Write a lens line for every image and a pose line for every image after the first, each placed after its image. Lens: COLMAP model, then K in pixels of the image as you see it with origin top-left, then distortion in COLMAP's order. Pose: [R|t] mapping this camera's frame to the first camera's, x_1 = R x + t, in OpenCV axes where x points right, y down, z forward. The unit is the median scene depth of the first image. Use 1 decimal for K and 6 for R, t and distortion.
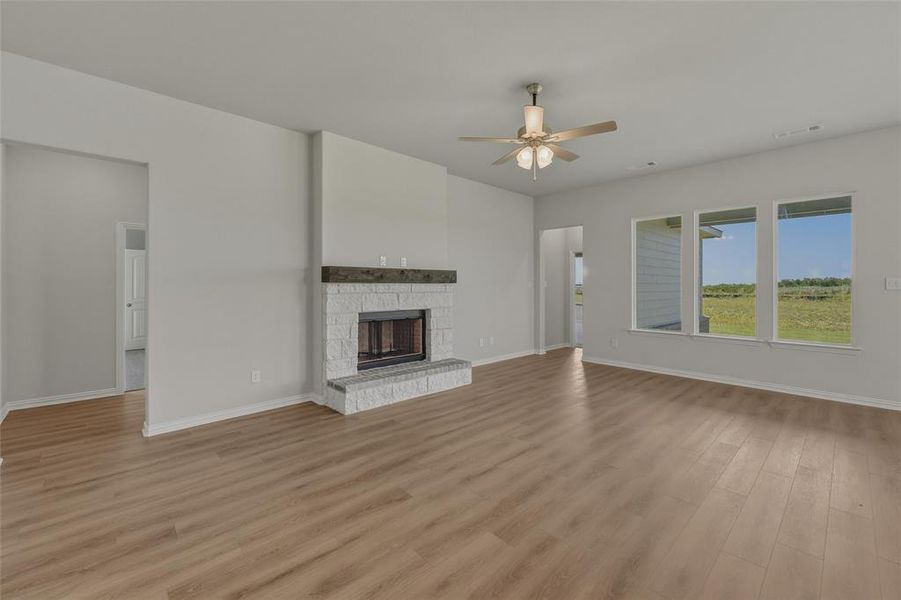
lens RADIAL K [[381.1, 0, 453.6], [0, 381.1, 284.7], [0, 0, 1]] dist [-0.002915, 0.000942]
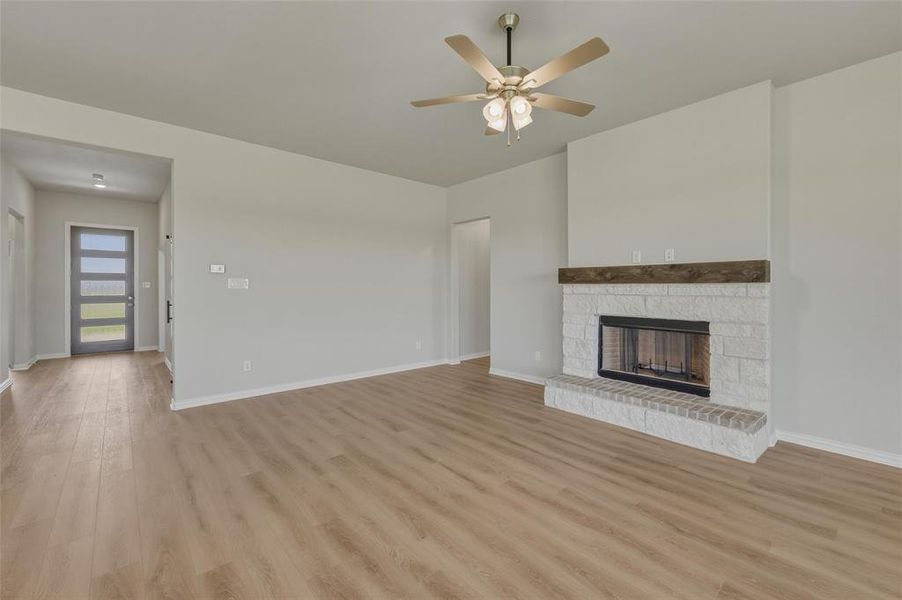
lens RADIAL K [[381.5, 0, 457.9], [0, 381.5, 286.8], [0, 0, 1]] dist [-0.002915, 0.000942]
pose [[-0.037853, -0.000304, -0.999283, 0.756777], [0.004135, 0.999991, -0.000461, 0.001880], [0.999275, -0.004149, -0.037852, 0.729431]]
